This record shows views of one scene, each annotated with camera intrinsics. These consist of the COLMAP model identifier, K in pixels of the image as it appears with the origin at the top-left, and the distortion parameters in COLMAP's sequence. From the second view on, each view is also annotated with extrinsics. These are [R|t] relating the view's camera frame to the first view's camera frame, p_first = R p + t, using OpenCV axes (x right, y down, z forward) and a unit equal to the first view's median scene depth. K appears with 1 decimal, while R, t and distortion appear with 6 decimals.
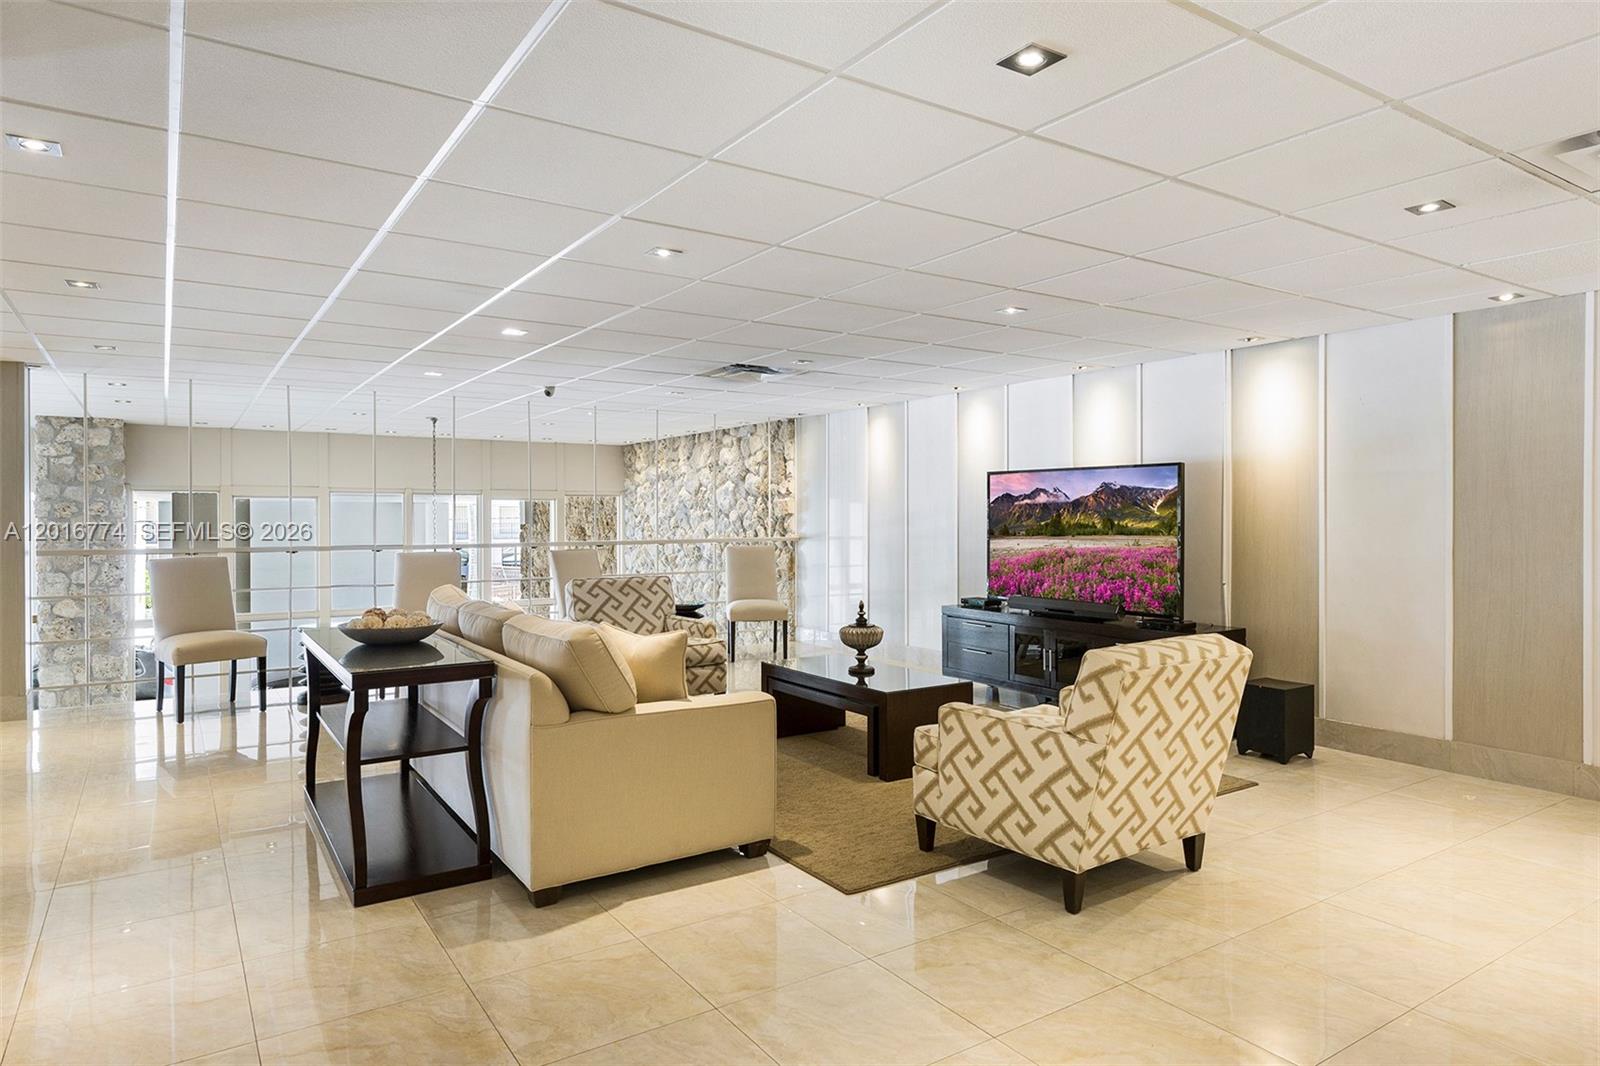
lens RADIAL K [[961.0, 0, 799.1], [0, 961.0, 528.8], [0, 0, 1]] dist [-0.002134, -0.000335]
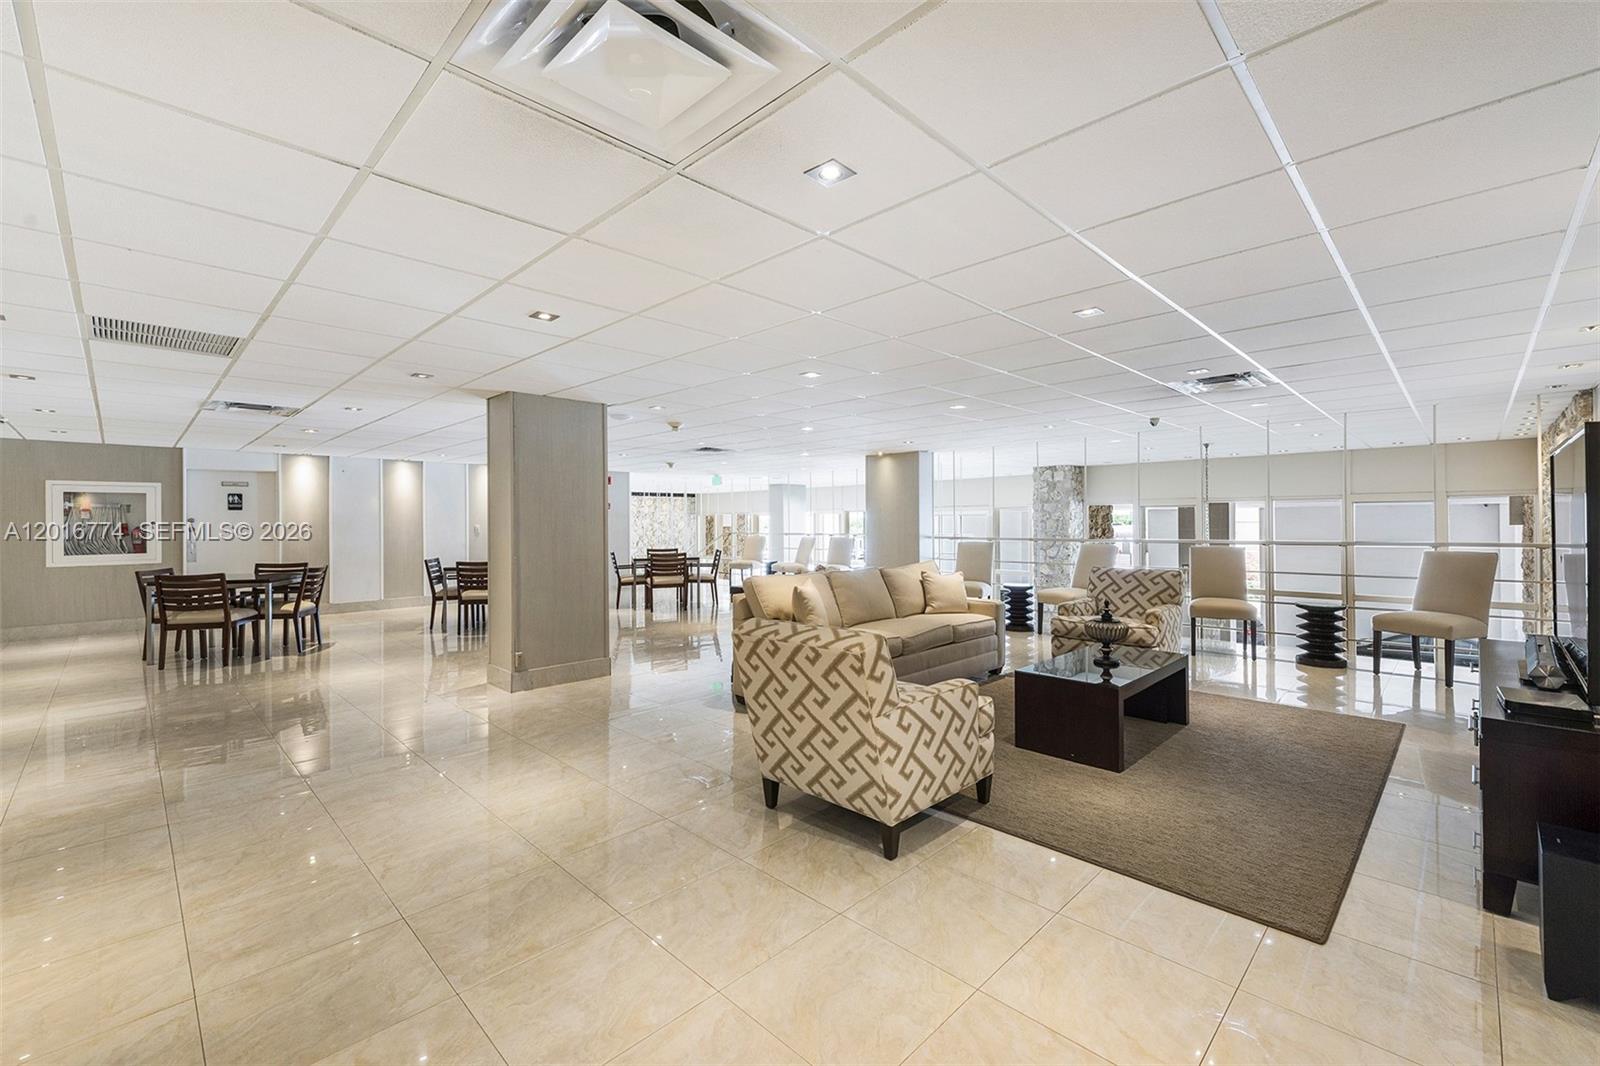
lens RADIAL K [[673.8, 0, 799.5], [0, 673.8, 520.4], [0, 0, 1]] dist [0.017868, 0.000129]
pose [[0.197442, -0.001367, -0.980314, 0.612830], [-0.007385, 0.999969, -0.002881, -0.006967], [0.980287, 0.007808, 0.197426, 0.411645]]
